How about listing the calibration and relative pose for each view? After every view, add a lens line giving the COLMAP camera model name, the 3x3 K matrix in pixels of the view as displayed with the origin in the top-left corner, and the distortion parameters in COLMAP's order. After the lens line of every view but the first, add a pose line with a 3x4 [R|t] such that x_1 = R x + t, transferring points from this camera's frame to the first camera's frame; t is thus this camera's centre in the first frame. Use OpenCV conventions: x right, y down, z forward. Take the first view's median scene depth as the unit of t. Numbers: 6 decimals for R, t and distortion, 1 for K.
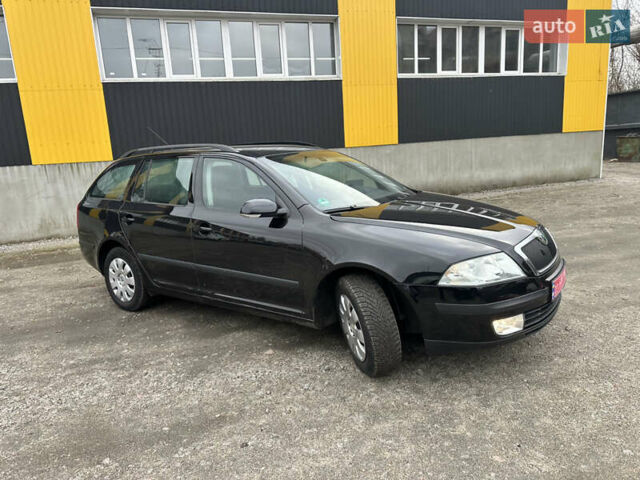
lens RADIAL K [[449.1, 0, 316.5], [0, 449.1, 242.0], [0, 0, 1]] dist [0.031604, -0.036474]
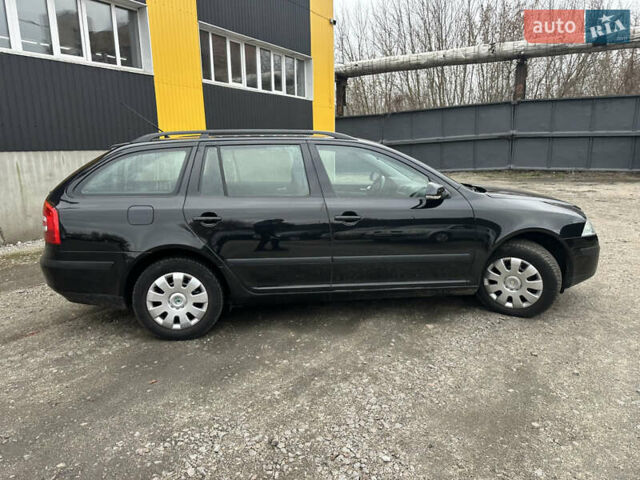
lens RADIAL K [[449.1, 0, 318.2], [0, 449.1, 238.9], [0, 0, 1]] dist [0.031604, -0.036474]
pose [[0.749109, -0.085458, 0.656911, -0.924155], [0.109429, 0.993984, 0.004520, 0.004170], [-0.653346, 0.068499, 0.753954, 0.326413]]
